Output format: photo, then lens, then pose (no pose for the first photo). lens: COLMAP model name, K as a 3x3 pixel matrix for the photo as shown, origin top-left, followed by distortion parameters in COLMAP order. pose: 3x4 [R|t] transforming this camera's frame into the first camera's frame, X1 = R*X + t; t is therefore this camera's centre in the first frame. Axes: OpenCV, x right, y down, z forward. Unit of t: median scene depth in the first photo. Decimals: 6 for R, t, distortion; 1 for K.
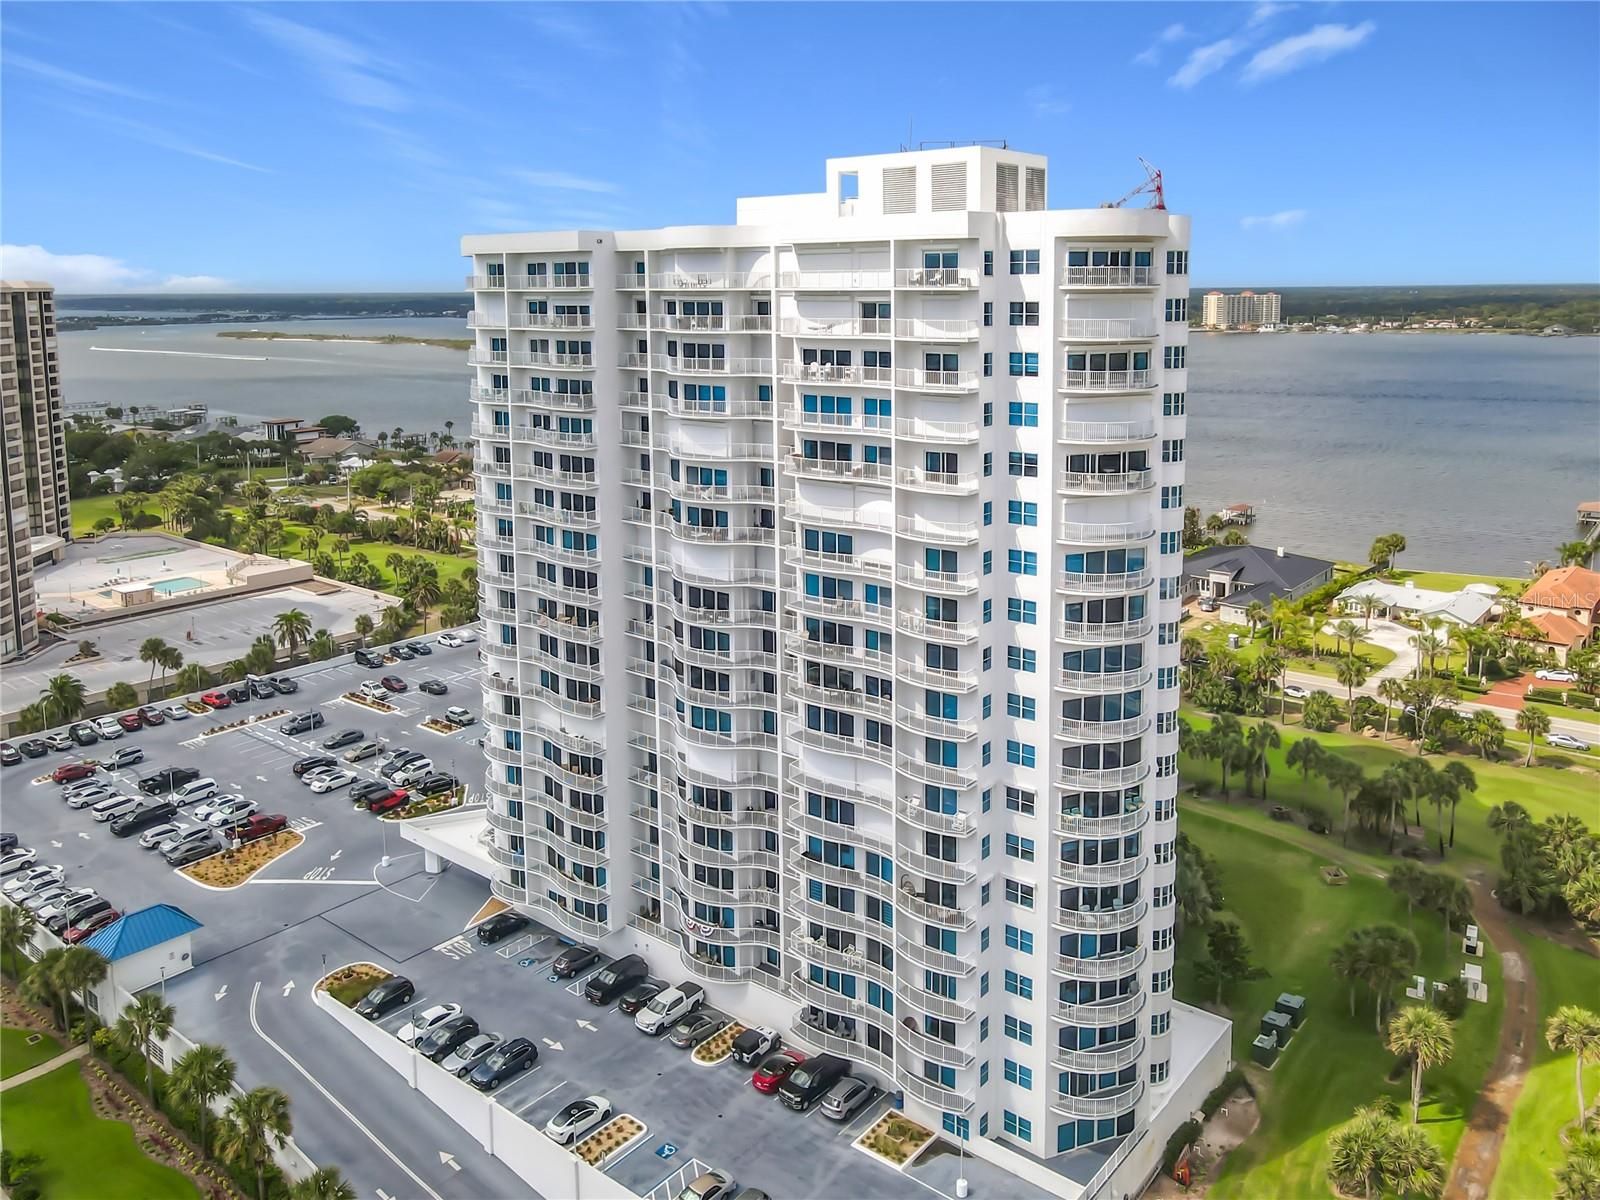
lens RADIAL K [[1240.1, 0, 793.3], [0, 1240.1, 432.8], [0, 0, 1]] dist [0.005417, 0.001012]
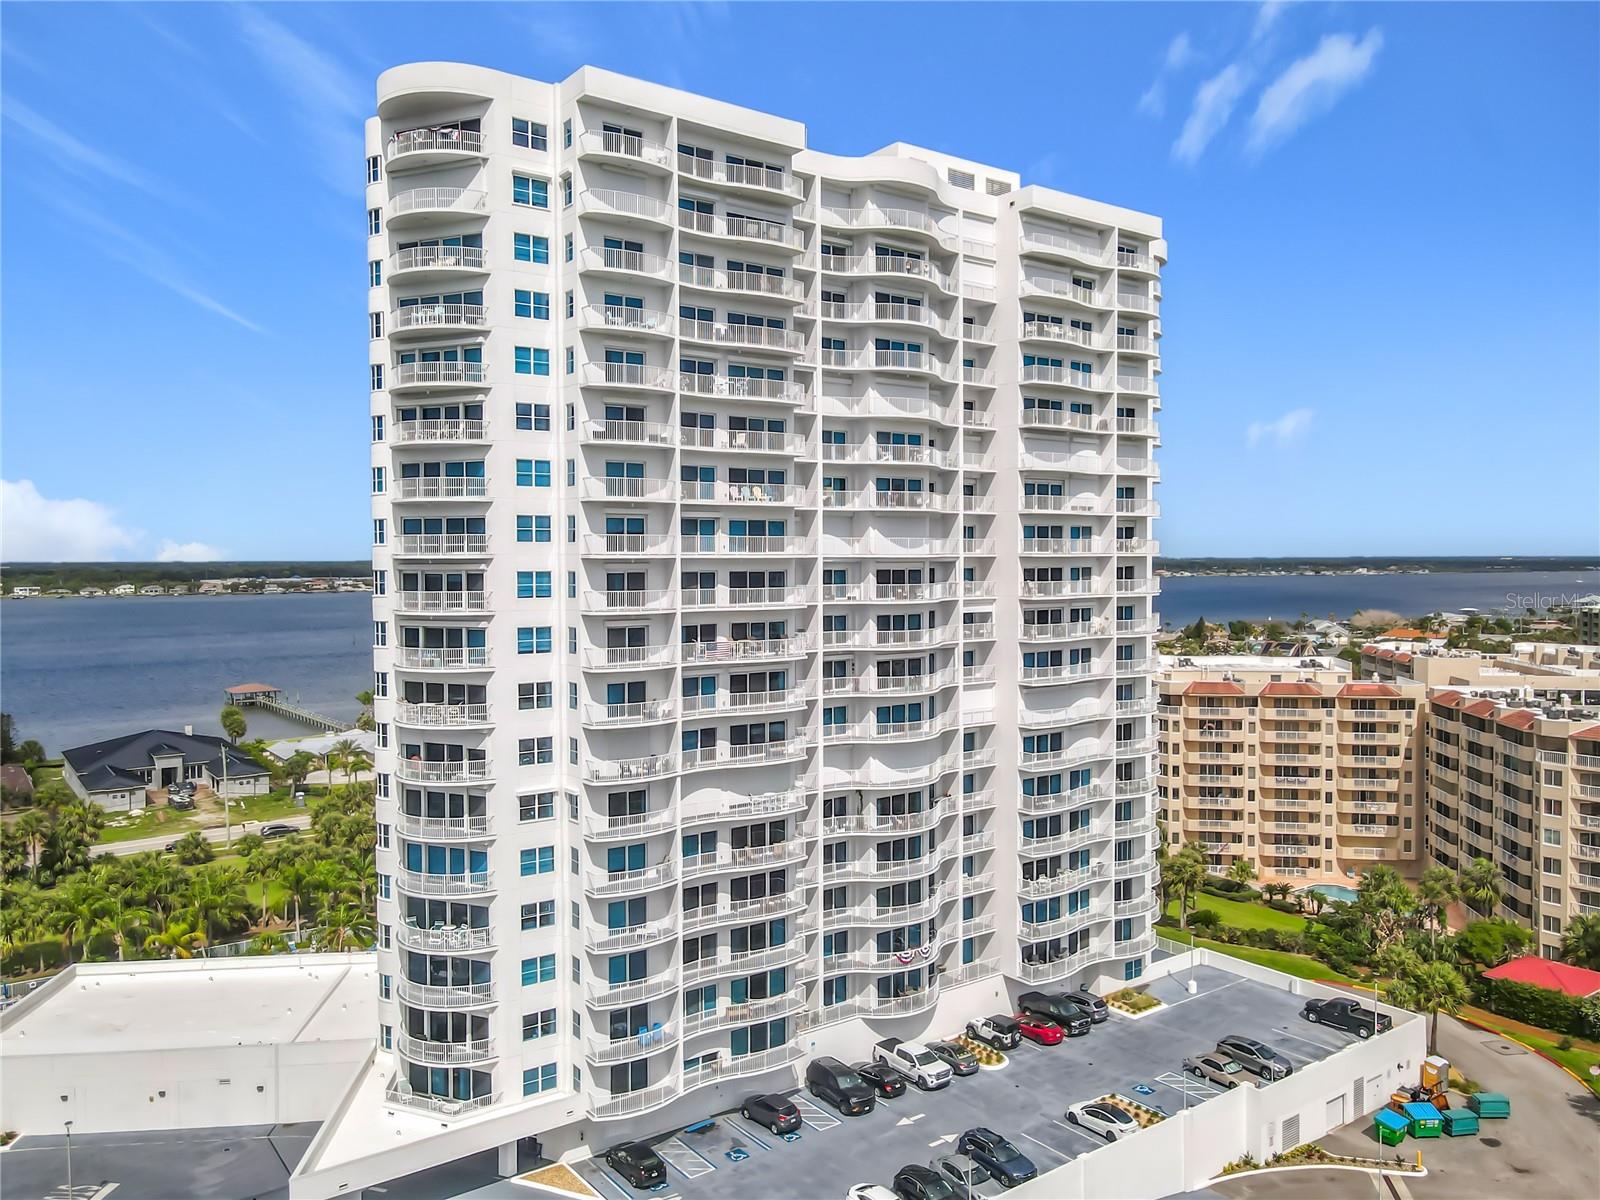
lens RADIAL K [[1249.5, 0, 797.6], [0, 1249.5, 581.1], [0, 0, 1]] dist [0.019958, 0.002913]
pose [[0.227209, -0.018905, 0.973662, -0.956452], [0.112764, 0.993597, -0.007021, 0.130240], [-0.967295, 0.111389, 0.227886, 0.840921]]
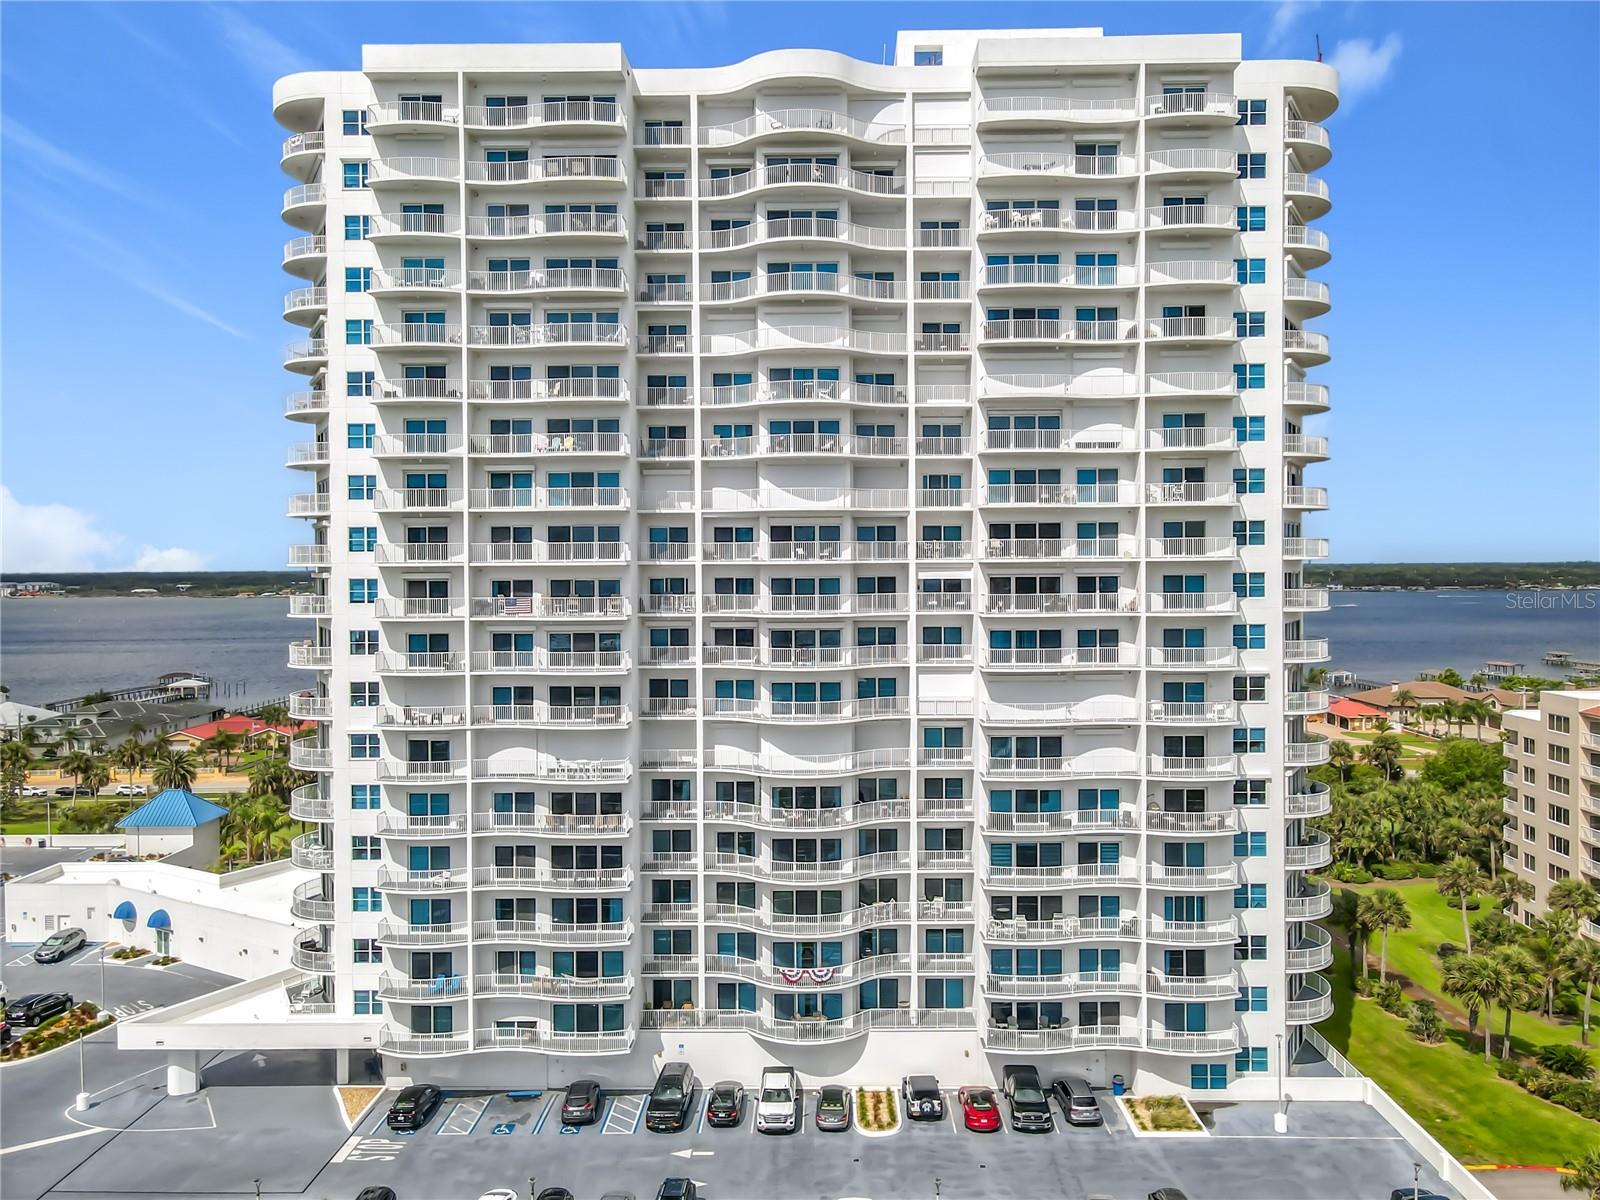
lens RADIAL K [[1193.7, 0, 797.5], [0, 1193.7, 569.5], [0, 0, 1]] dist [0.014945, -0.006354]
pose [[0.783627, -0.005802, 0.621204, -0.531326], [0.074364, 0.993642, -0.084527, 0.213398], [-0.616764, 0.112433, 0.779077, 0.402427]]
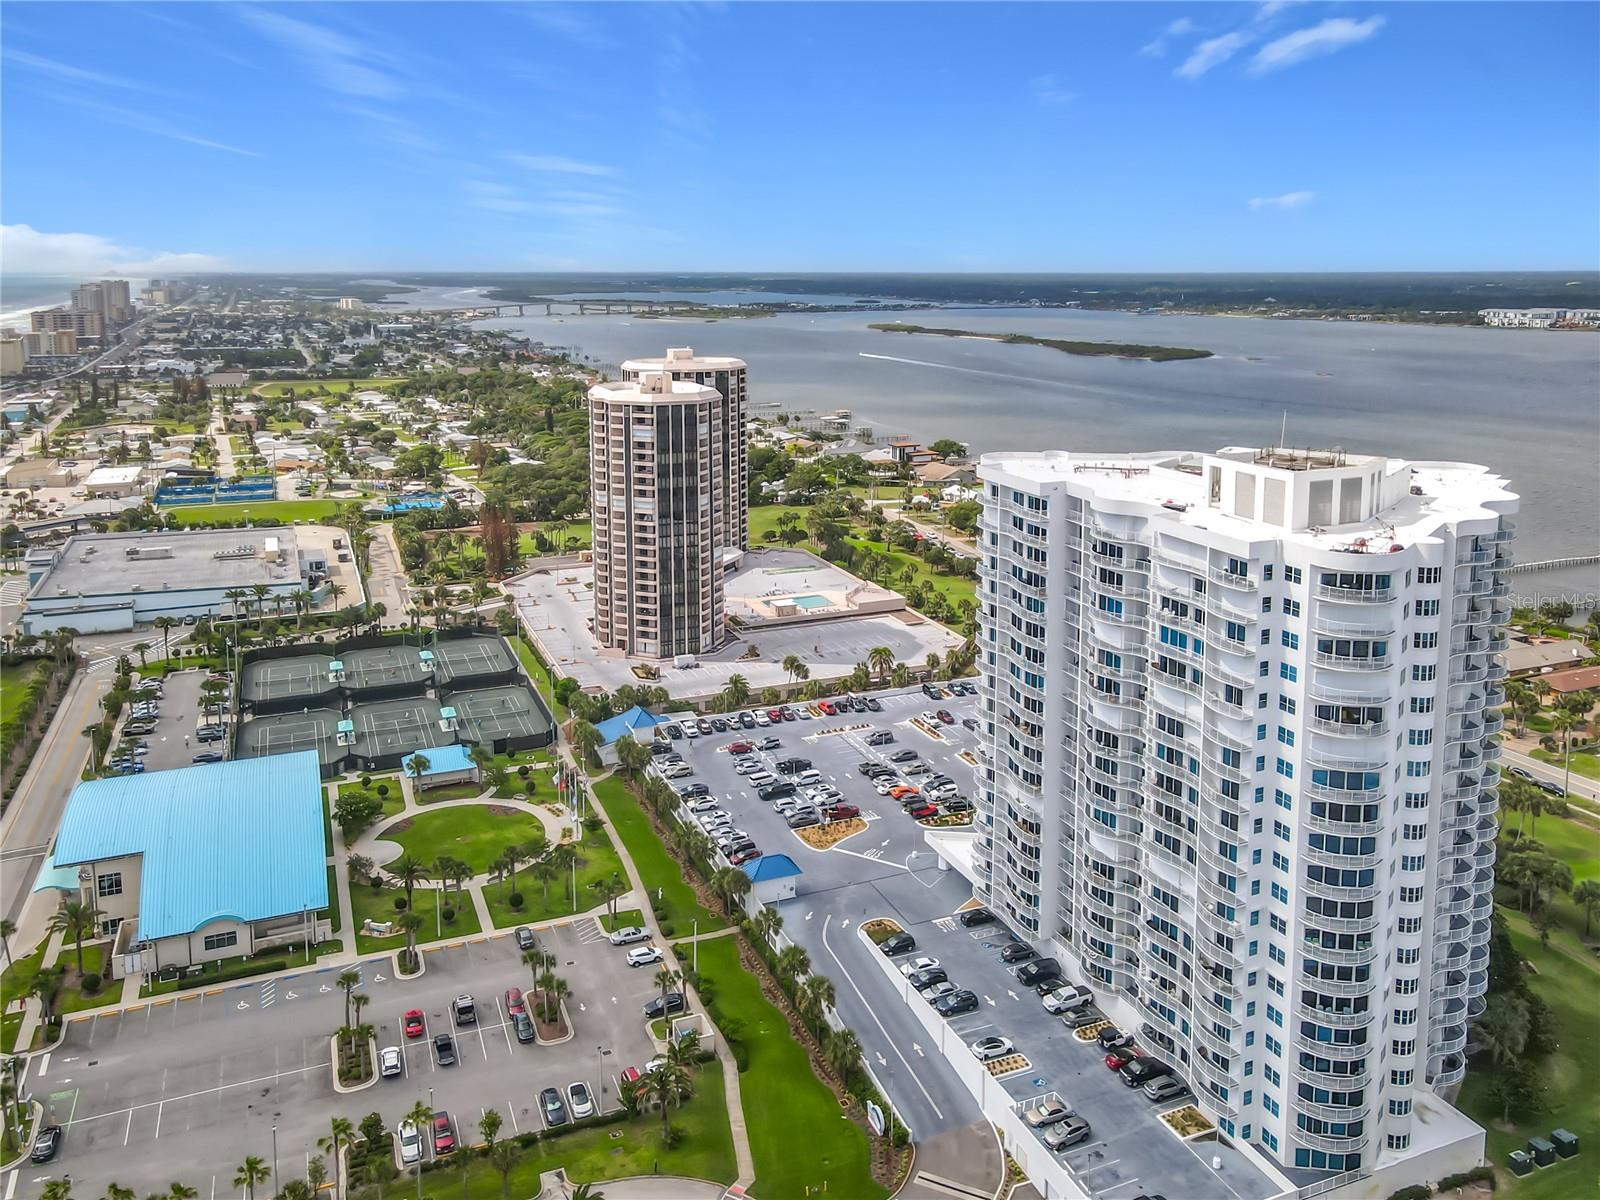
lens RADIAL K [[1219.5, 0, 789.5], [0, 1219.5, 430.5], [0, 0, 1]] dist [-0.000530, 0.013745]
pose [[0.878059, 0.057028, -0.475143, 0.269623], [-0.051352, 0.998369, 0.024929, -0.250728], [0.475790, 0.002510, 0.879556, -0.476111]]
